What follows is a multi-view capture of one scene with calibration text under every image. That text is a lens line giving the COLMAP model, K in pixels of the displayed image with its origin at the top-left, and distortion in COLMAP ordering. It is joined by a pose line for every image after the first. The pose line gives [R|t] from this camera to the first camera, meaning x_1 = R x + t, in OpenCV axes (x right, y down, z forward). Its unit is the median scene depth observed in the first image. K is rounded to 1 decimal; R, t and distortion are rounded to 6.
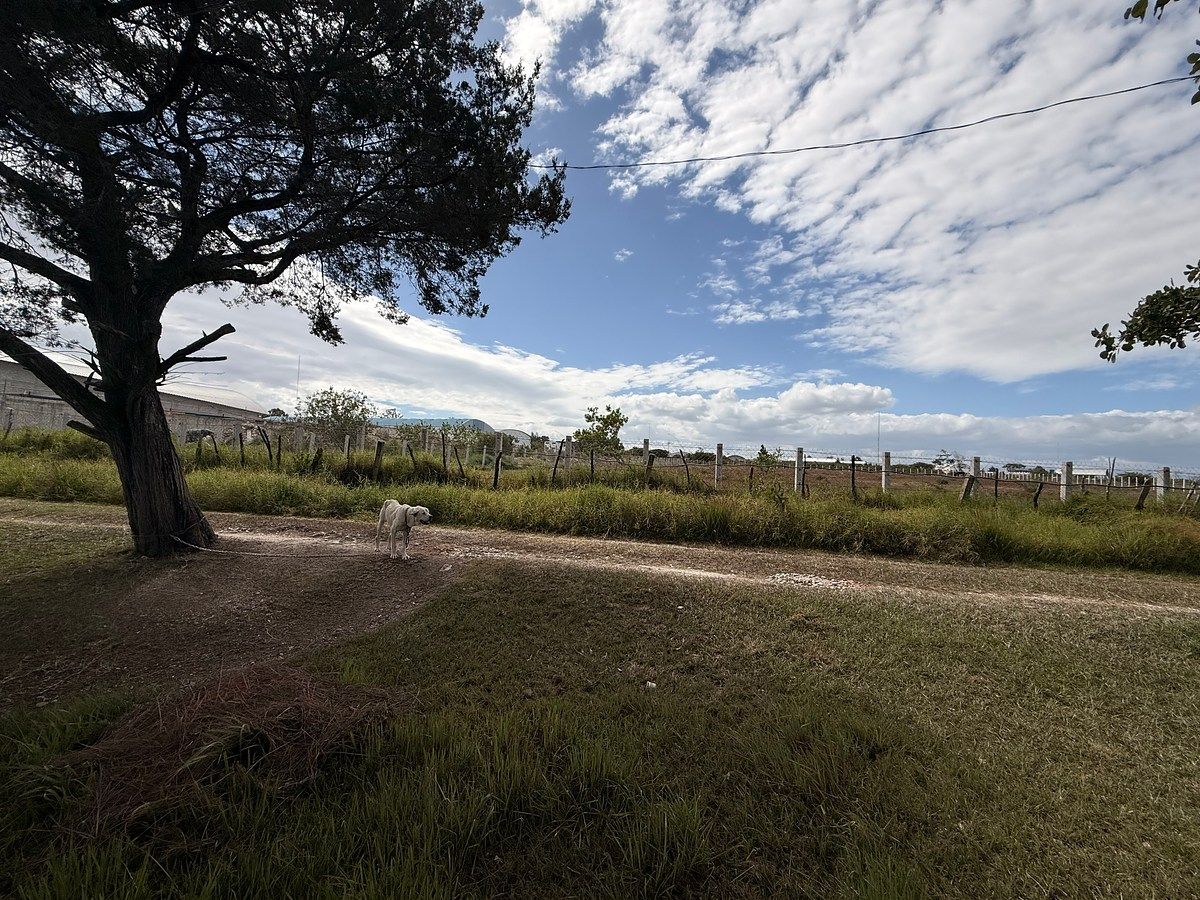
lens RADIAL K [[477.6, 0, 600.0], [0, 477.6, 450.0], [0, 0, 1]] dist [-0.000259, 0.000222]
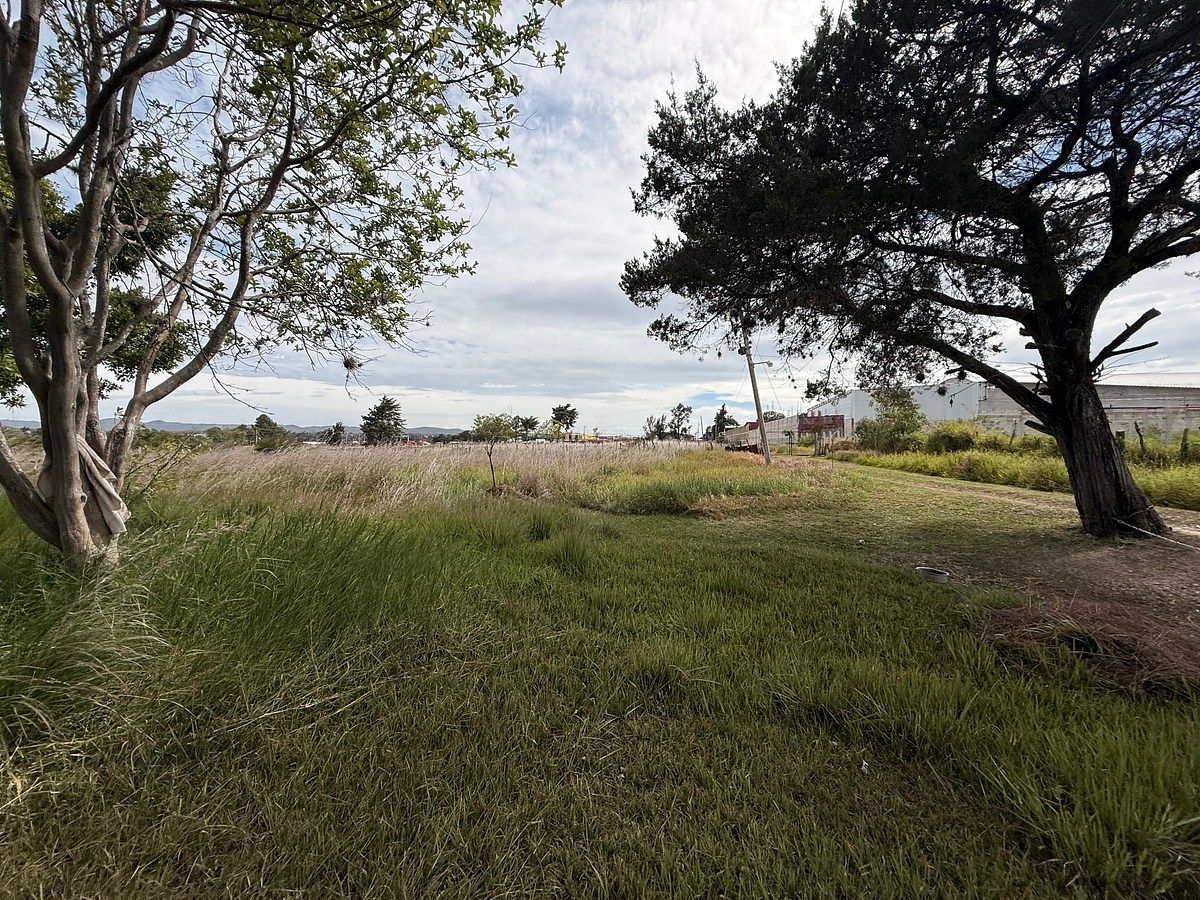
lens RADIAL K [[477.6, 0, 600.0], [0, 477.6, 450.0], [0, 0, 1]] dist [-0.000259, 0.000222]
pose [[-0.055840, -0.031363, -0.997947, 0.245046], [0.021179, 0.999244, -0.032589, 0.034421], [0.998215, -0.022956, -0.055134, -0.091207]]
